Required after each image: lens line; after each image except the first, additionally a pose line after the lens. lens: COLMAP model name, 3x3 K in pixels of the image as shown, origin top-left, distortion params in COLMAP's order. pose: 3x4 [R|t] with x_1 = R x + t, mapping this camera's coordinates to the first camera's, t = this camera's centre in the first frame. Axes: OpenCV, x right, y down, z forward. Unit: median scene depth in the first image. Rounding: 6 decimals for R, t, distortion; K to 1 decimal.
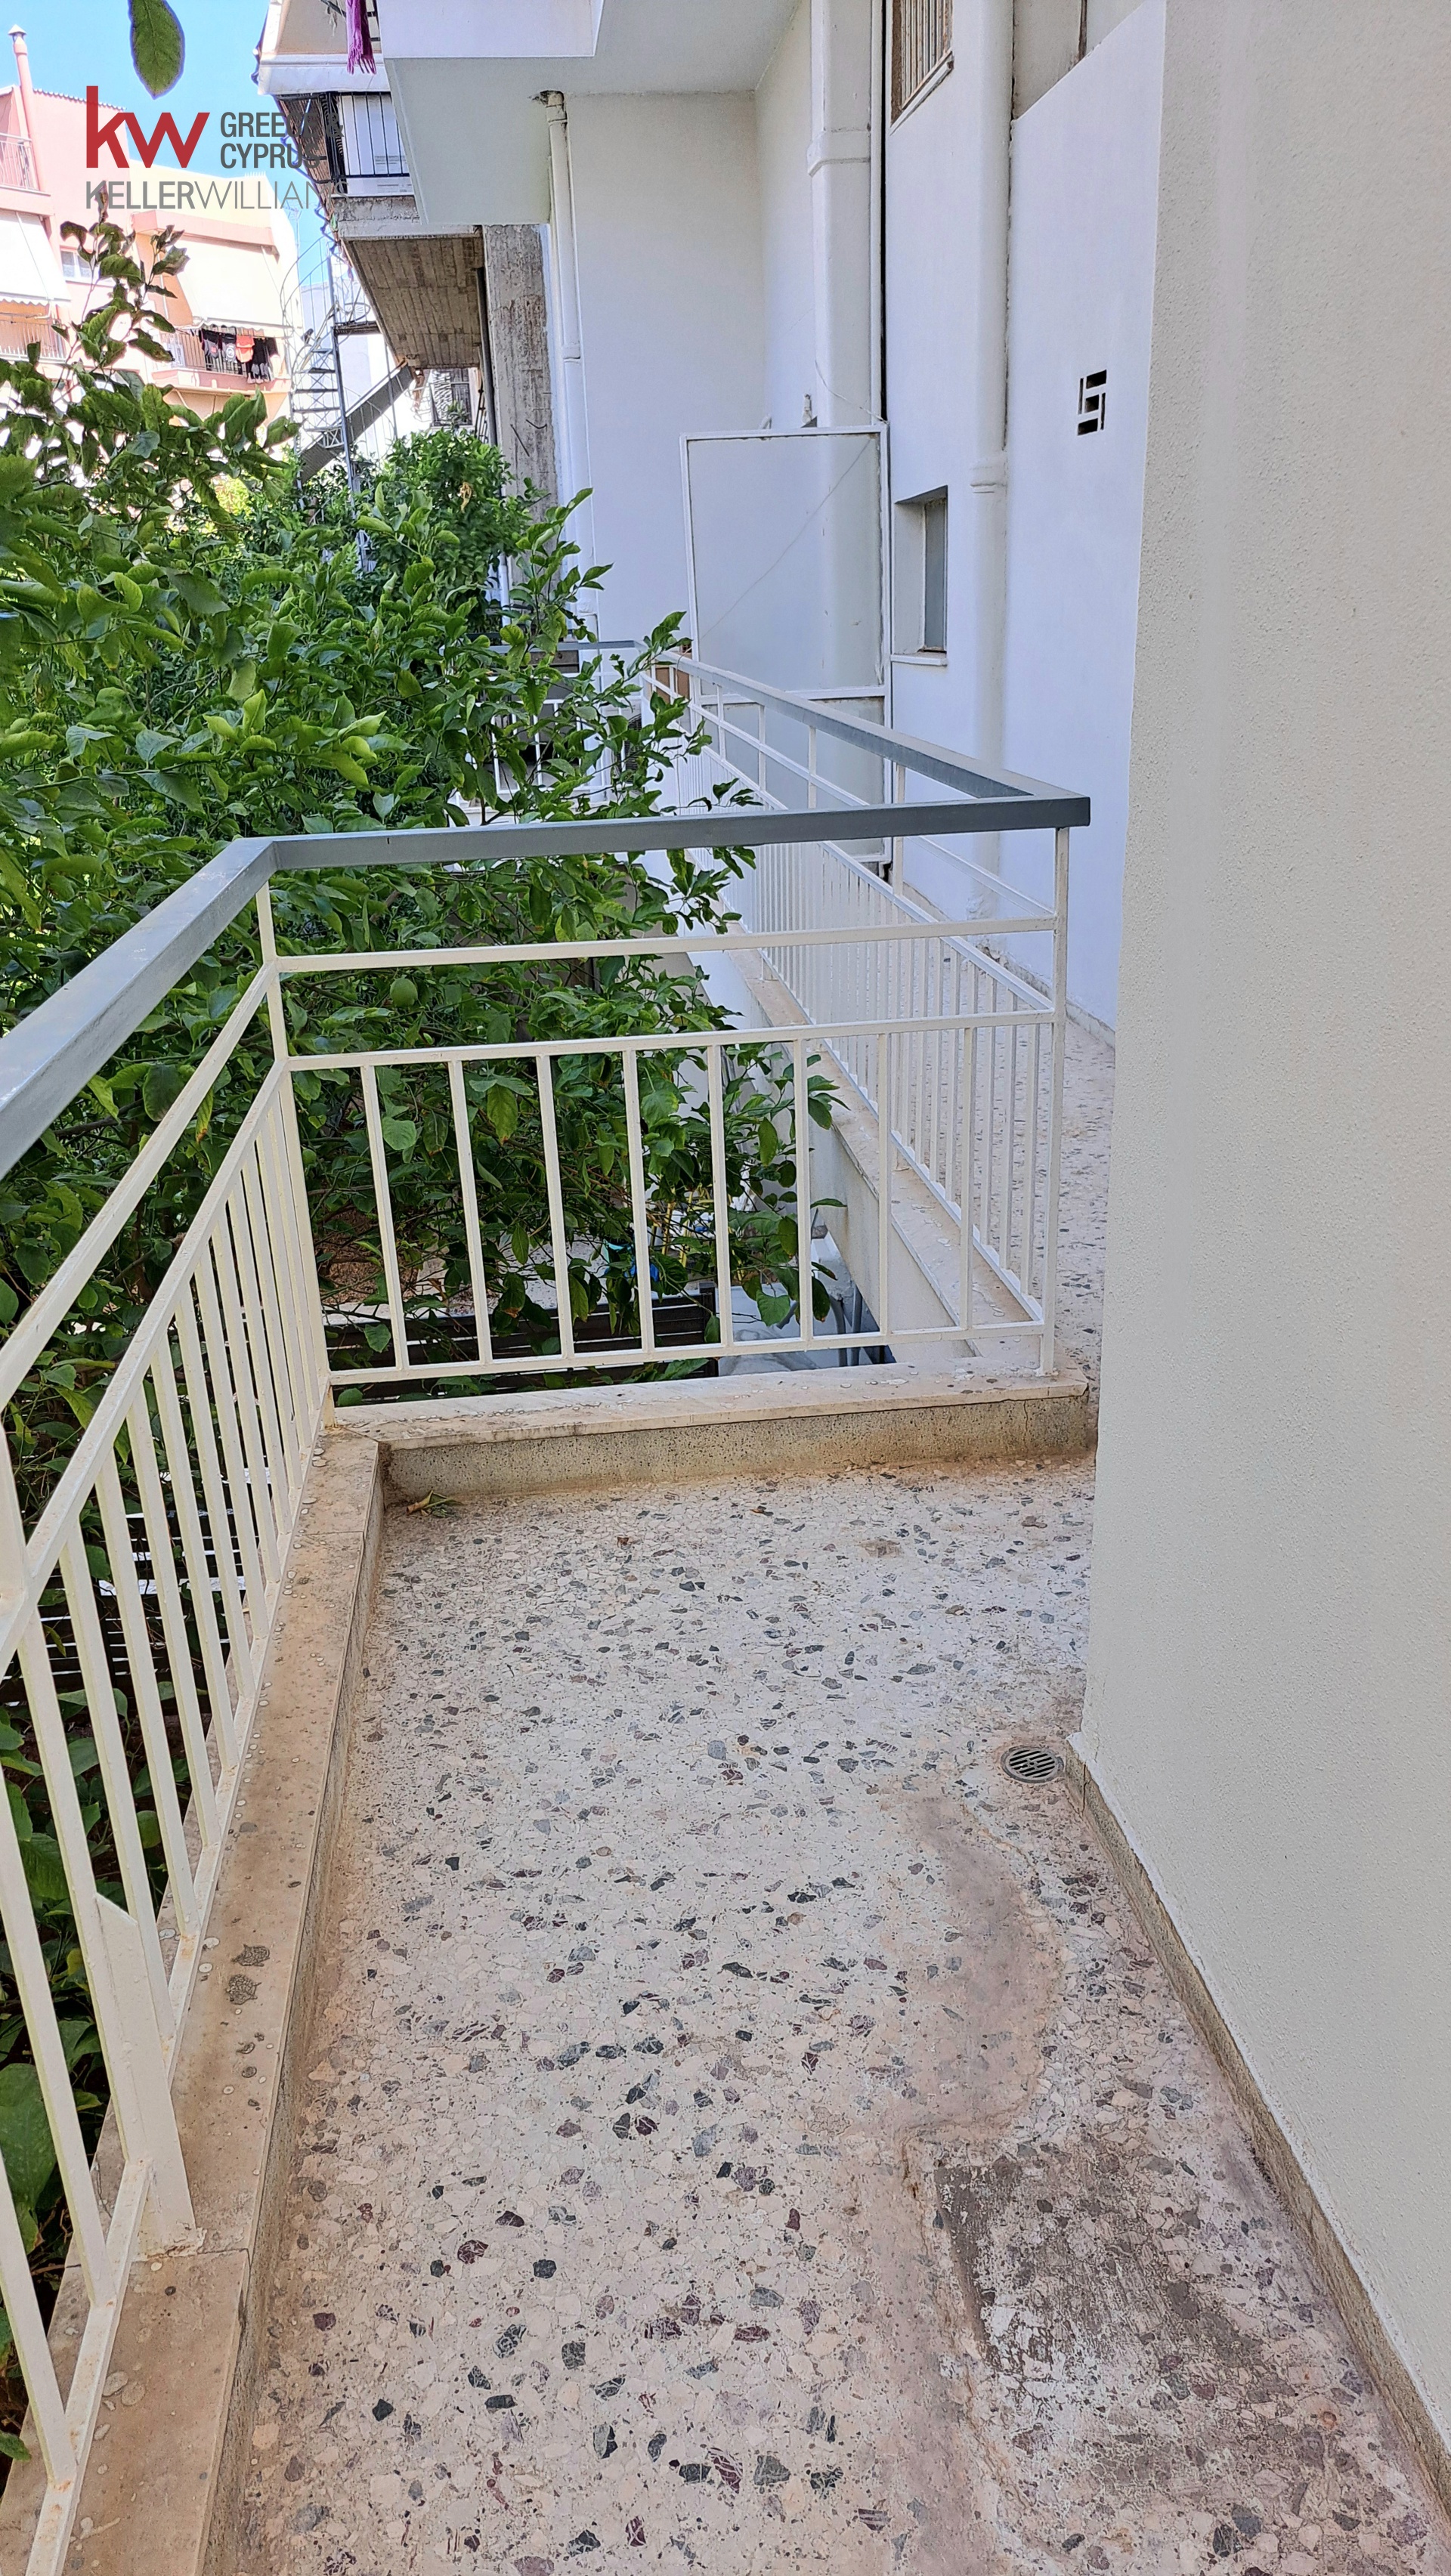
lens RADIAL K [[1826.0, 0, 737.2], [0, 1826.0, 1285.8], [0, 0, 1]] dist [0.029229, -0.003679]
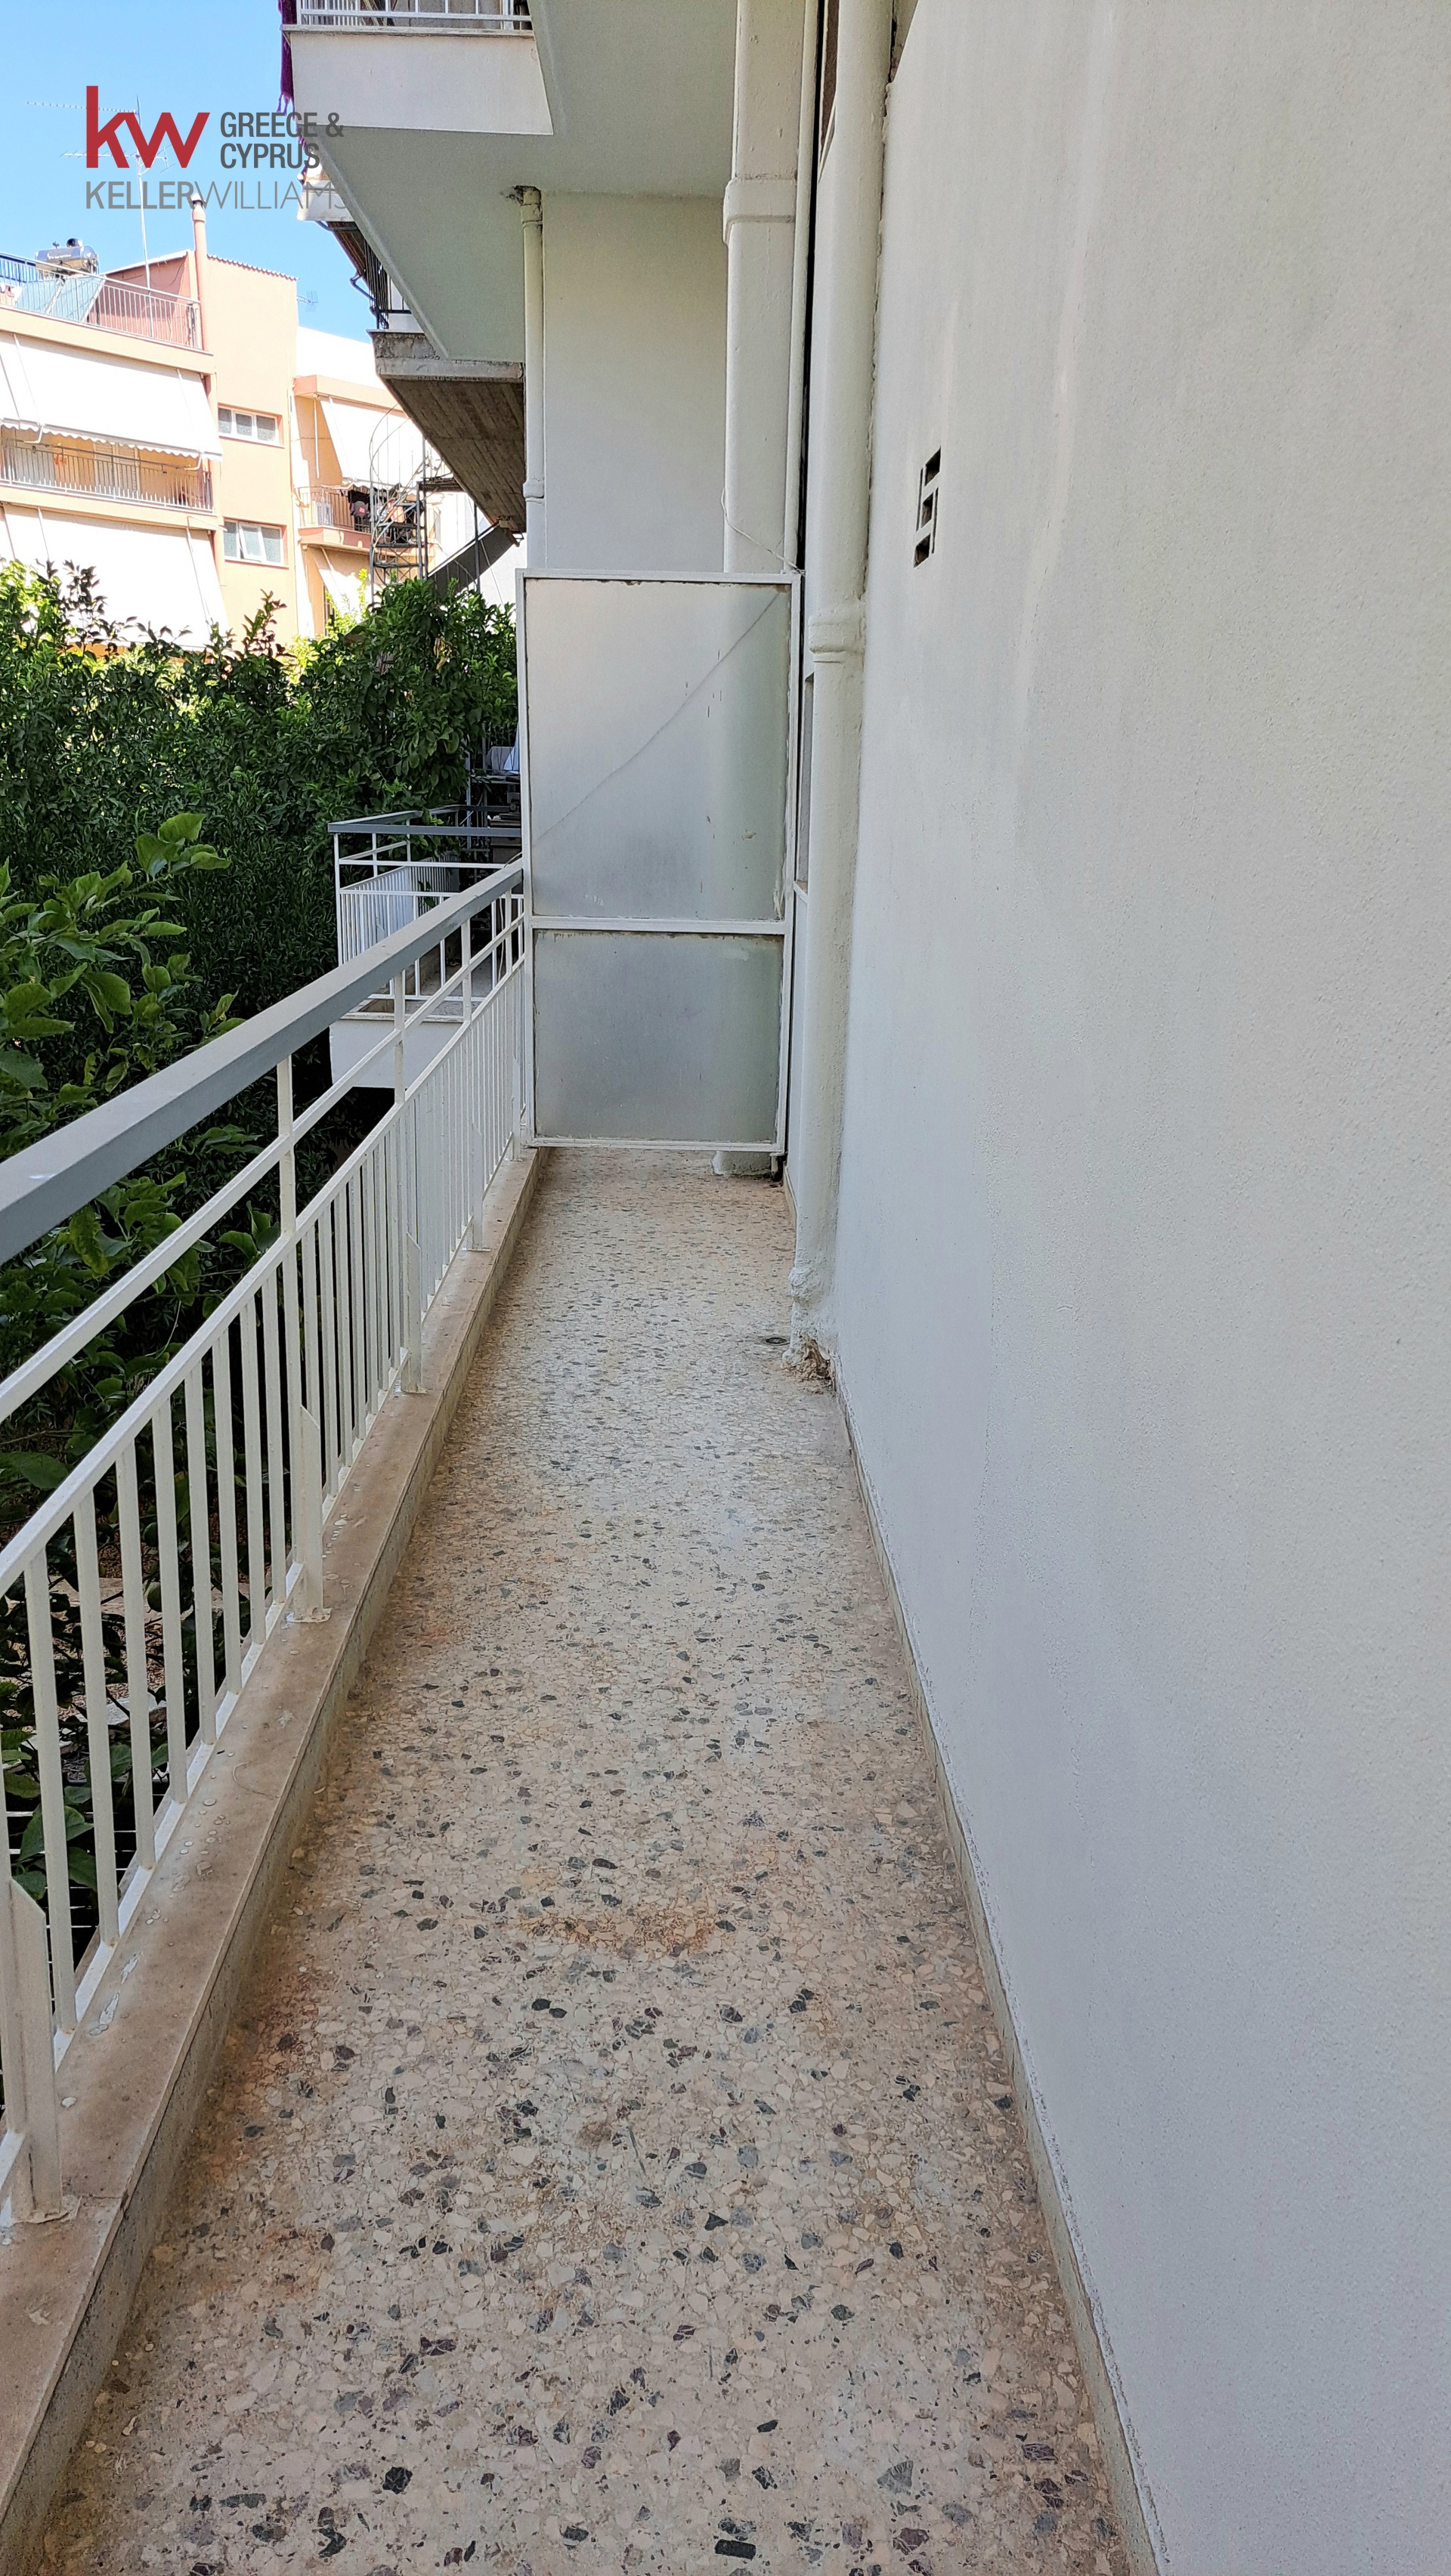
lens RADIAL K [[1826.0, 0, 716.4], [0, 1826.0, 1295.9], [0, 0, 1]] dist [0.029229, -0.003679]
pose [[0.993287, 0.090020, -0.072641, 0.056957], [-0.095703, 0.992273, -0.078964, -0.056794], [0.064971, 0.085386, 0.994227, 0.136545]]
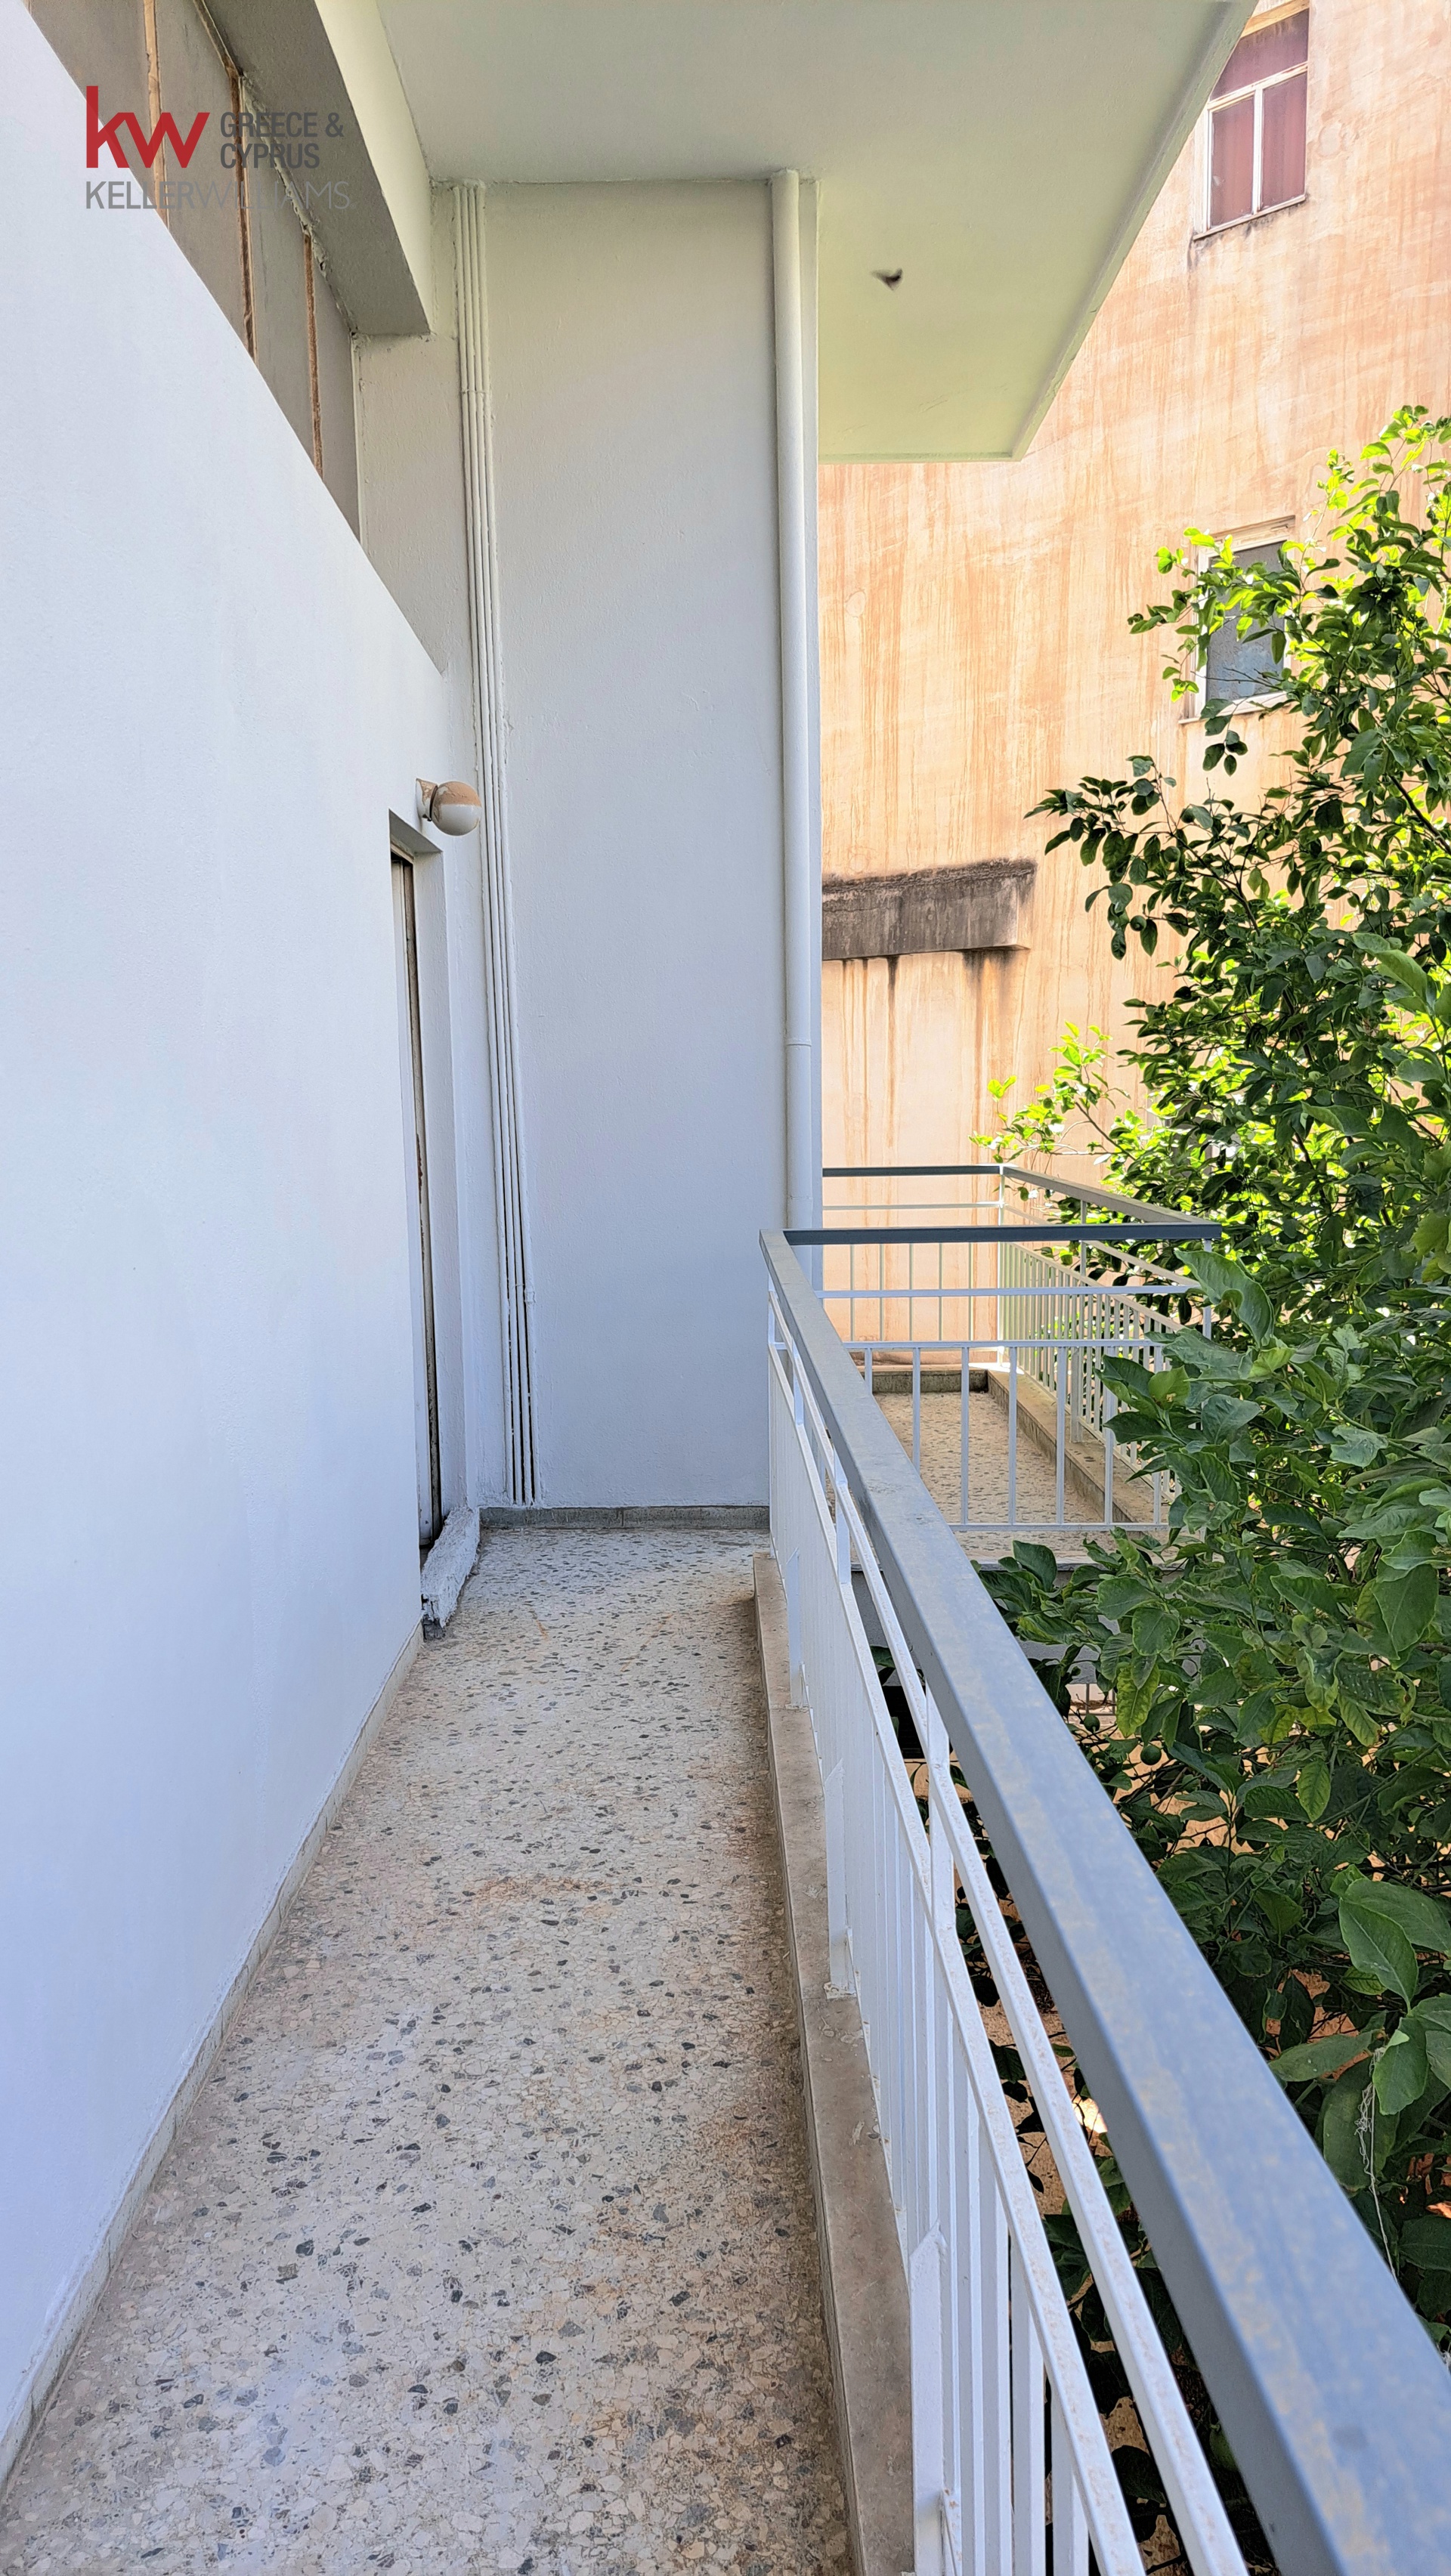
lens RADIAL K [[1826.0, 0, 722.9], [0, 1826.0, 1291.0], [0, 0, 1]] dist [0.029229, -0.003679]
pose [[-0.993974, 0.038570, 0.102602, 0.005077], [0.081306, 0.887206, 0.454152, -0.159677], [-0.073513, 0.459758, -0.884997, 0.403700]]
